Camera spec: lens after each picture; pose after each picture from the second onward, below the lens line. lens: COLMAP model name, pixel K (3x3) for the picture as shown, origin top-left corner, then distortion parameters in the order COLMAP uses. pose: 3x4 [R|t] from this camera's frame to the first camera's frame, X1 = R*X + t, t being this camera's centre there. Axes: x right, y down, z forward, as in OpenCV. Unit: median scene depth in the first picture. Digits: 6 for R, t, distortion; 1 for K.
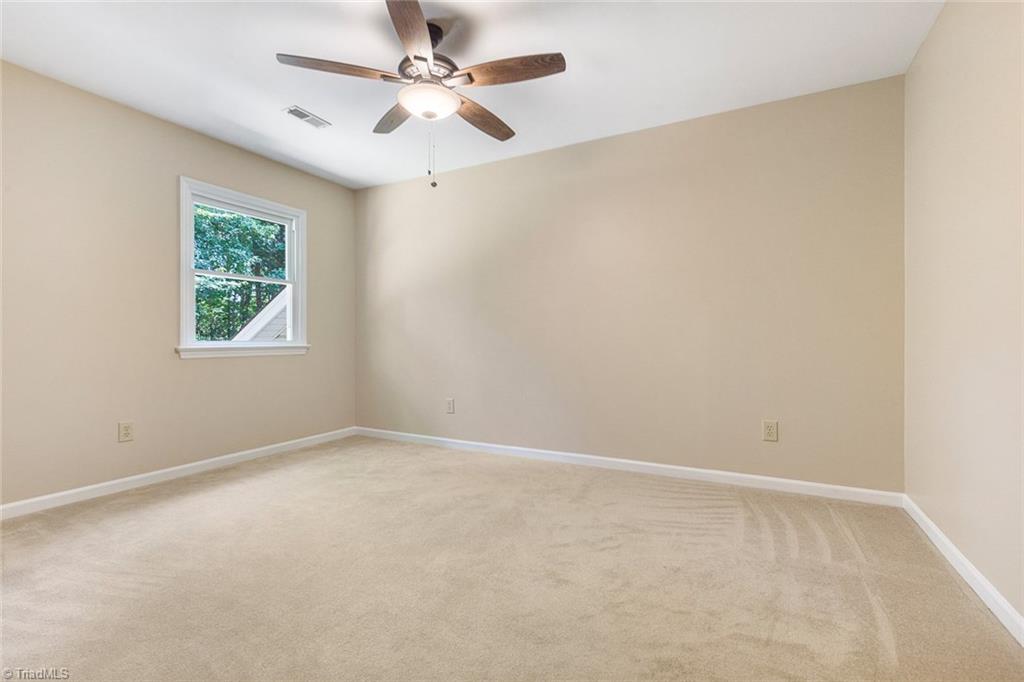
lens RADIAL K [[466.2, 0, 510.0], [0, 466.2, 333.1], [0, 0, 1]] dist [-0.003716, -0.000307]
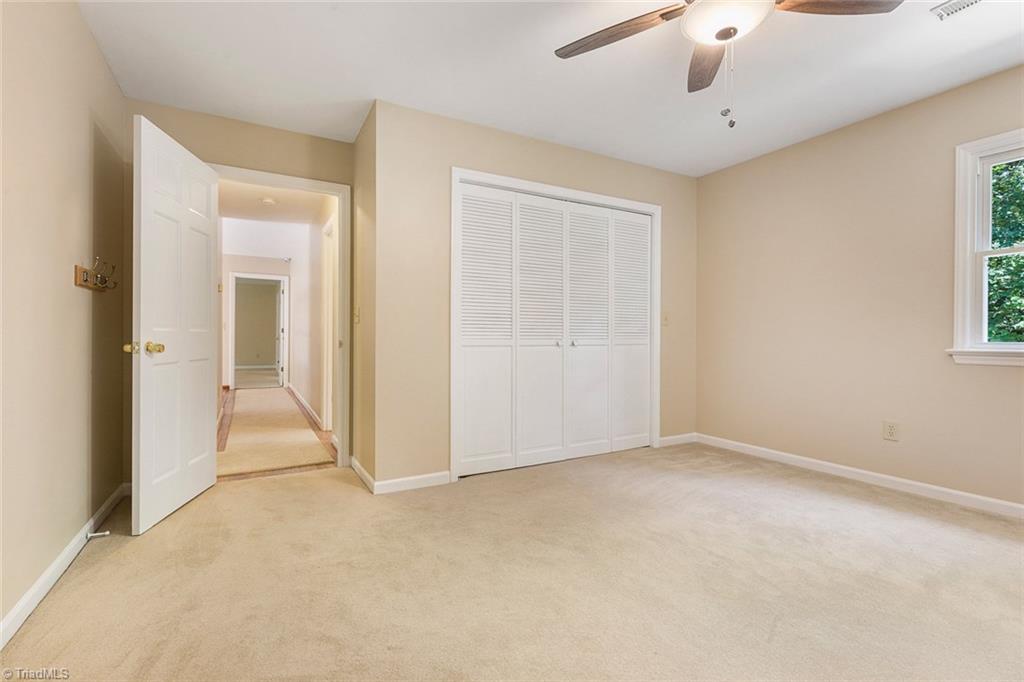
lens RADIAL K [[466.2, 0, 510.0], [0, 466.2, 333.1], [0, 0, 1]] dist [-0.003716, -0.000307]
pose [[-0.545061, -0.004260, -0.838386, 0.435453], [0.006812, 0.999932, -0.009509, 0.002601], [0.838369, -0.010894, -0.544995, 0.781749]]
